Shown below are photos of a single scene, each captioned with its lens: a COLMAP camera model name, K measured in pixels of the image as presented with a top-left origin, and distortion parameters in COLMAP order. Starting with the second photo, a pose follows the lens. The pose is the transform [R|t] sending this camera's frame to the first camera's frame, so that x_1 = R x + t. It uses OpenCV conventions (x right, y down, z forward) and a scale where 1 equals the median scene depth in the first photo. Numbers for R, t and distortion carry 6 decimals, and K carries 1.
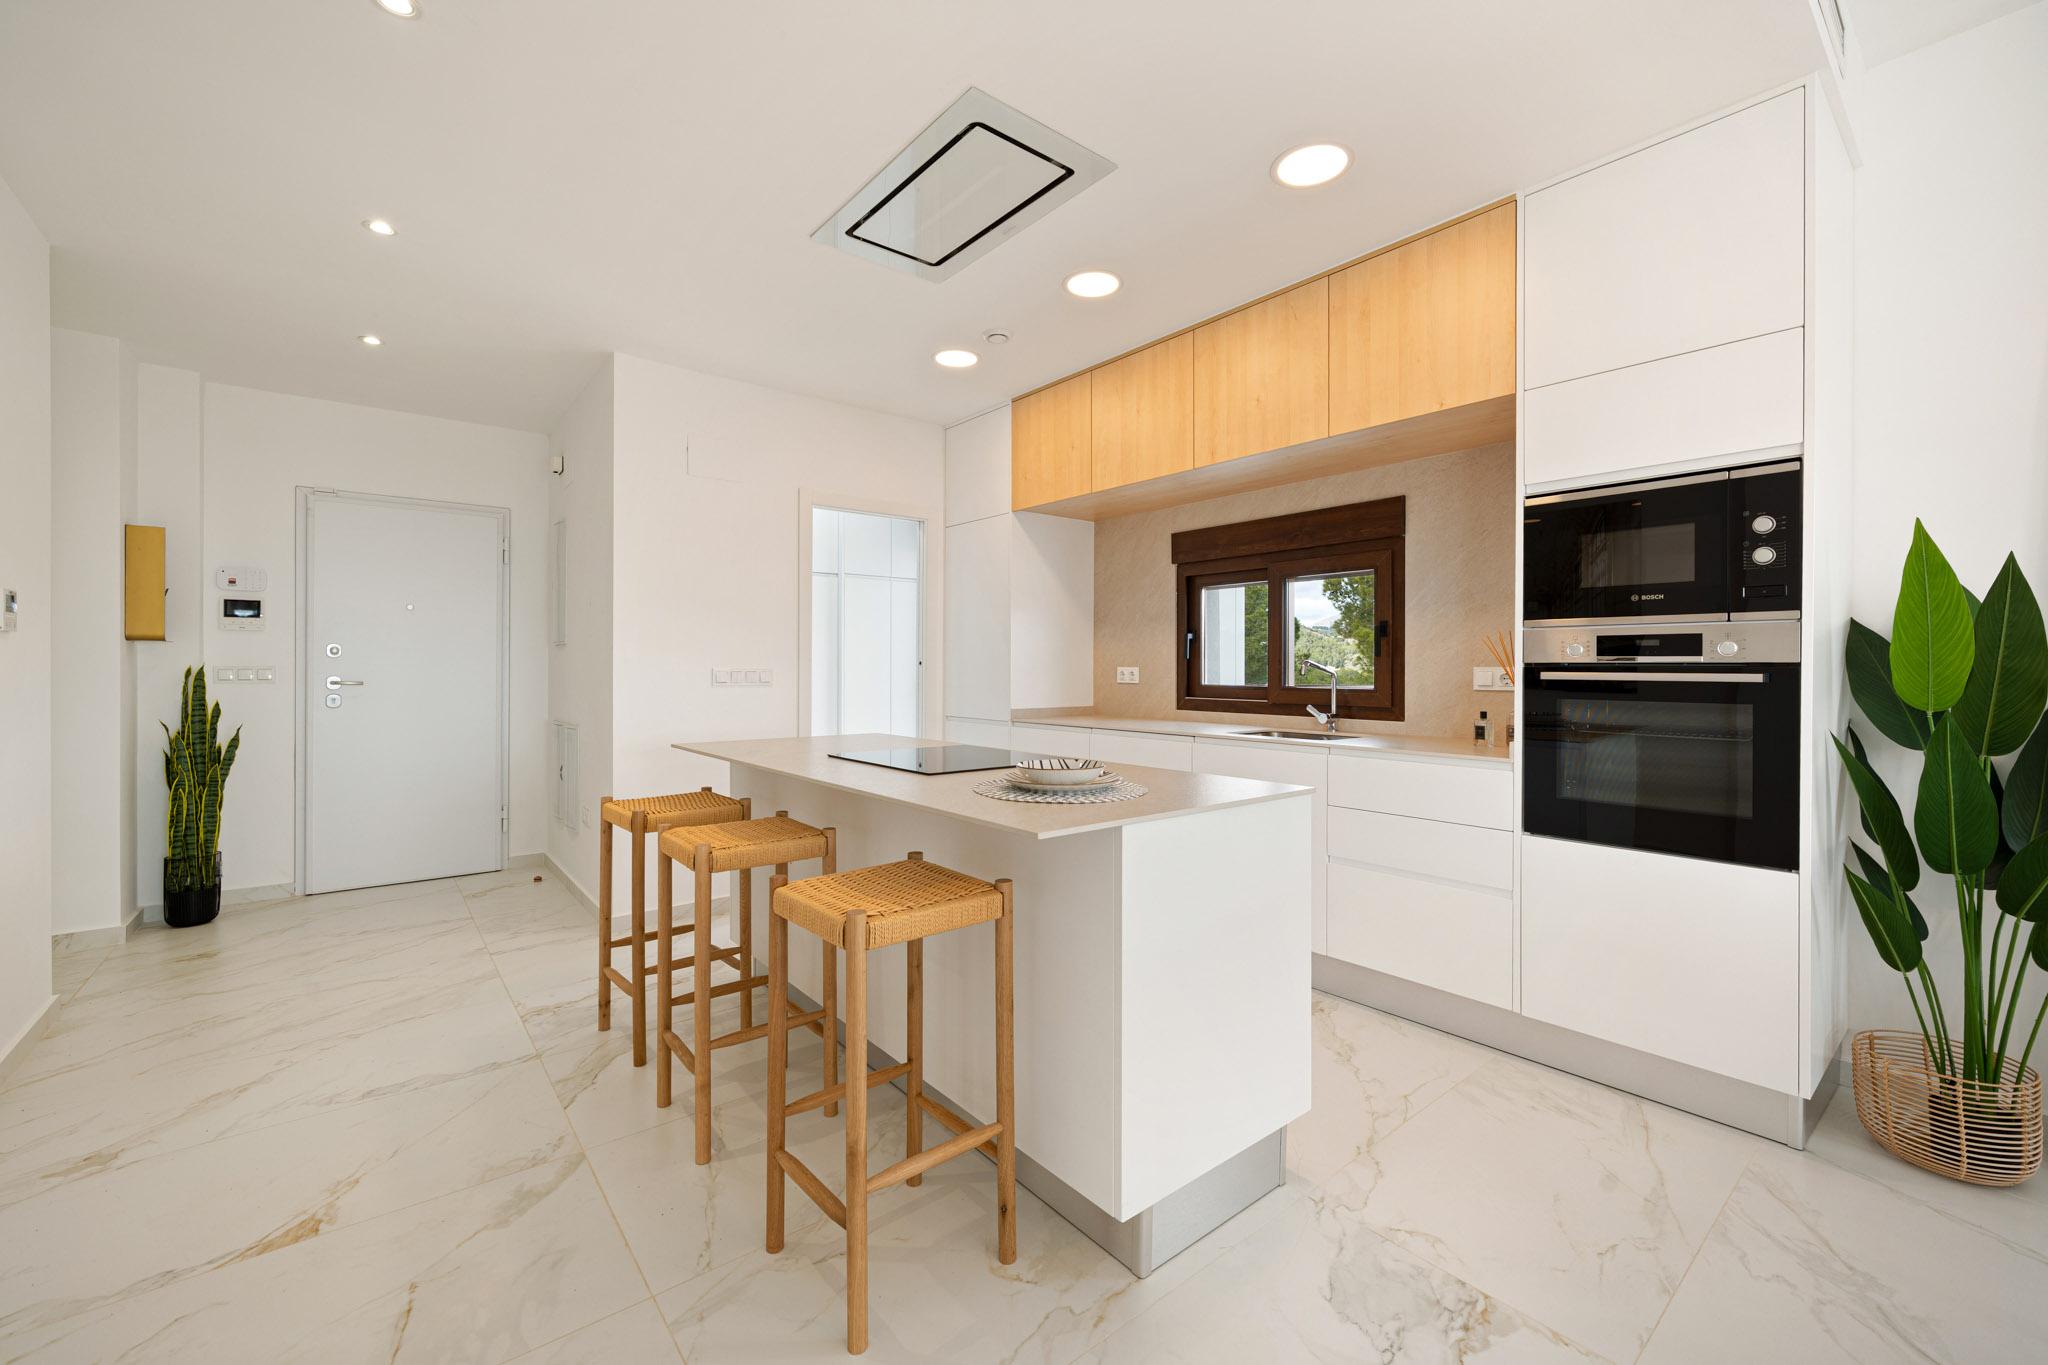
lens RADIAL K [[829.3, 0, 1024.0], [0, 829.3, 682.5], [0, 0, 1]] dist [0.000107, -0.000024]
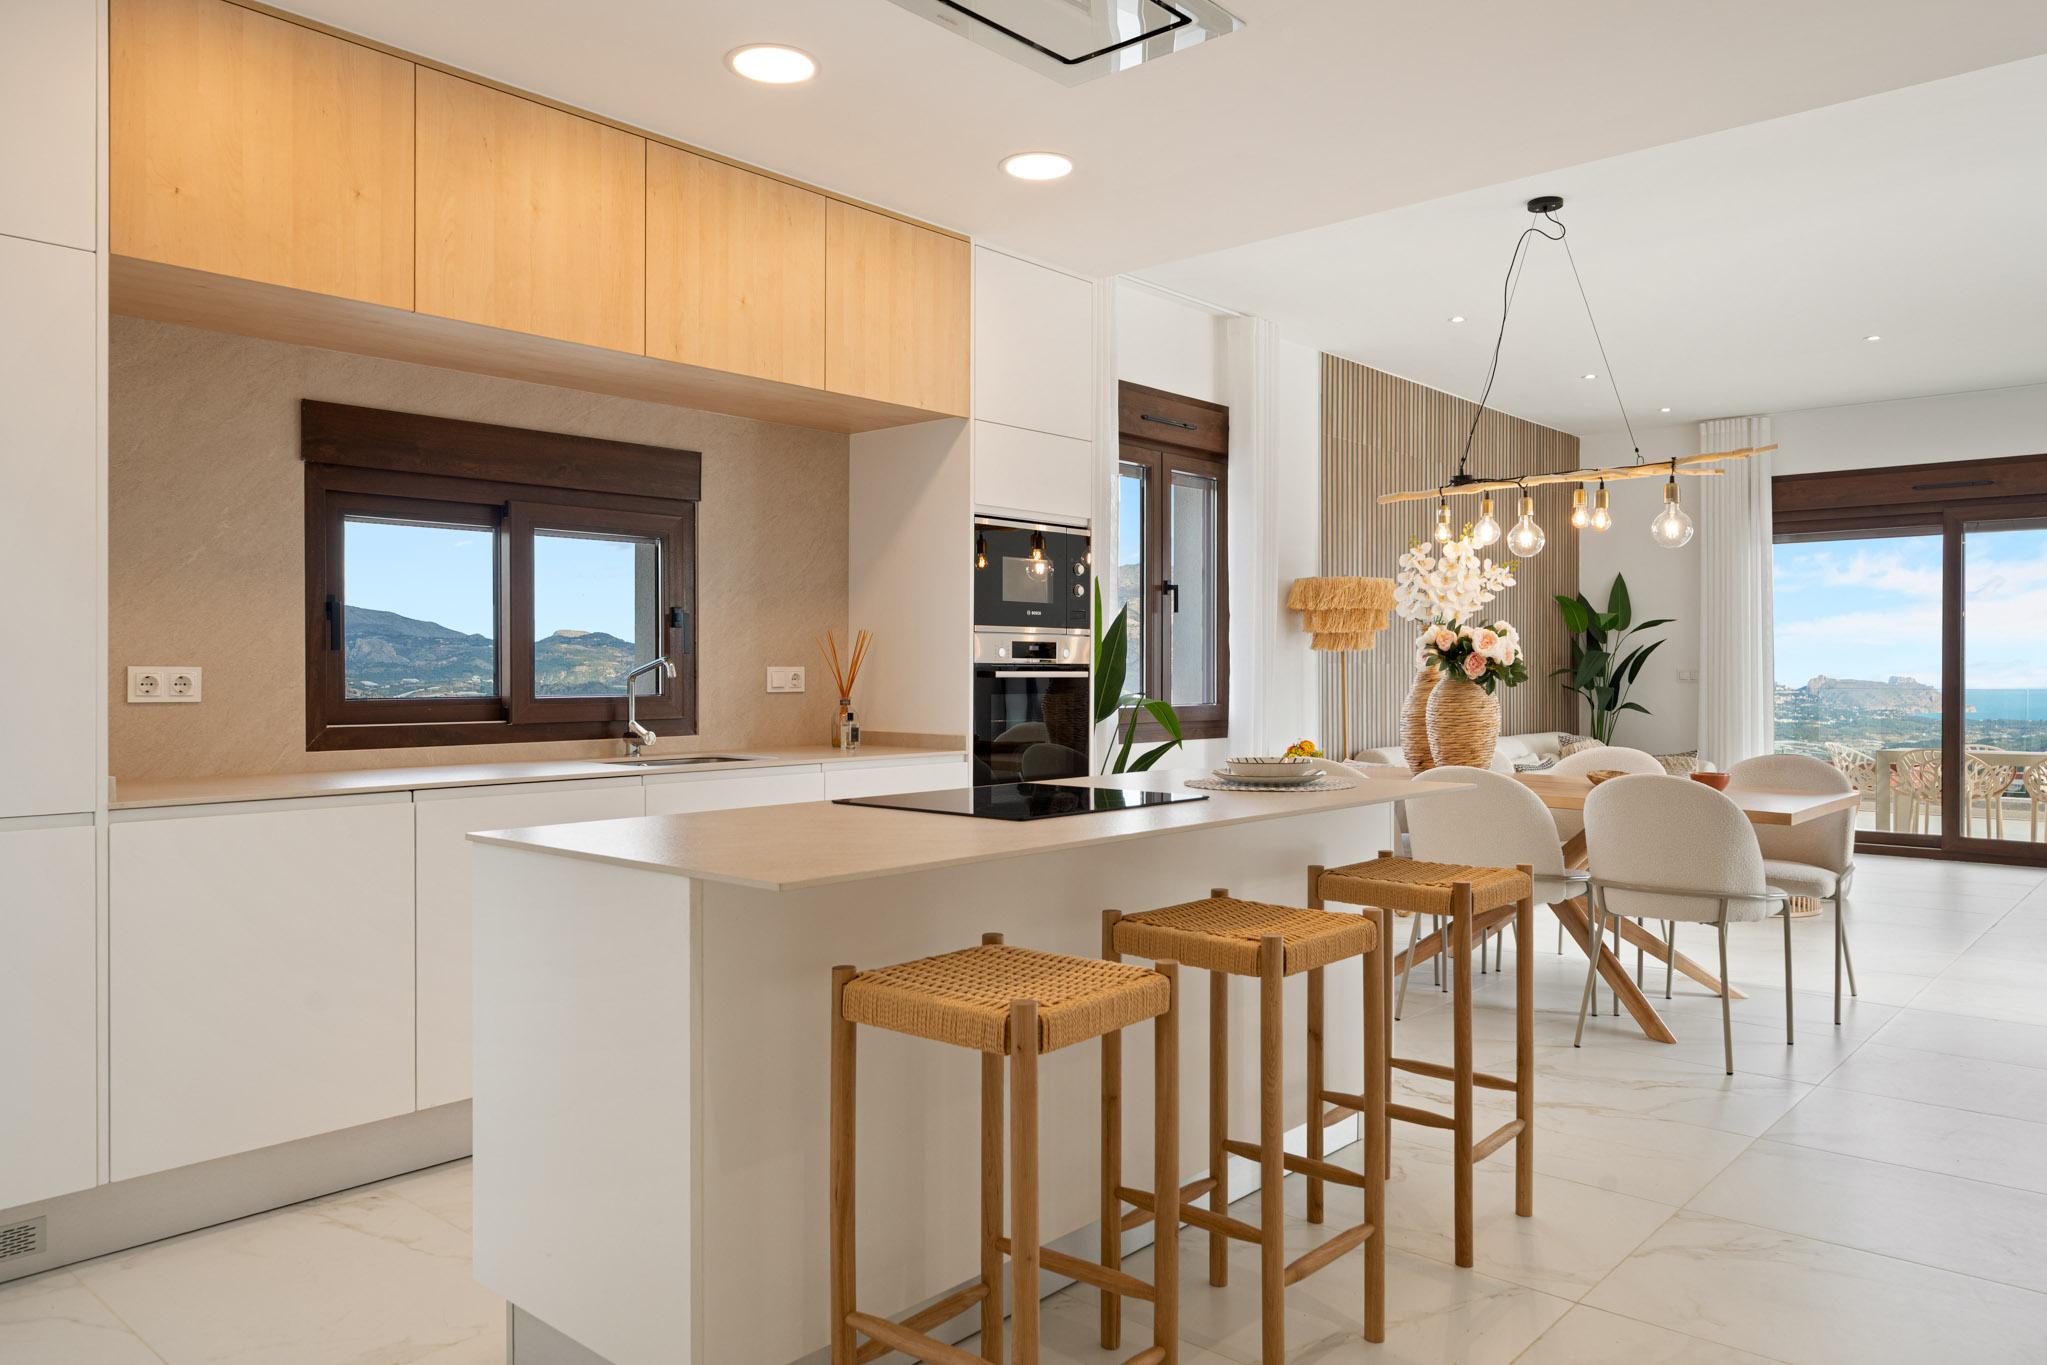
lens RADIAL K [[1417.4, 0, 1023.5], [0, 1417.4, 682.5], [0, 0, 1]] dist [0.003677, -0.000641]
pose [[-0.161622, -0.011655, 0.986784, -0.934735], [0.017166, 0.999746, 0.014619, -0.017907], [-0.986704, 0.019301, -0.161380, 0.907445]]
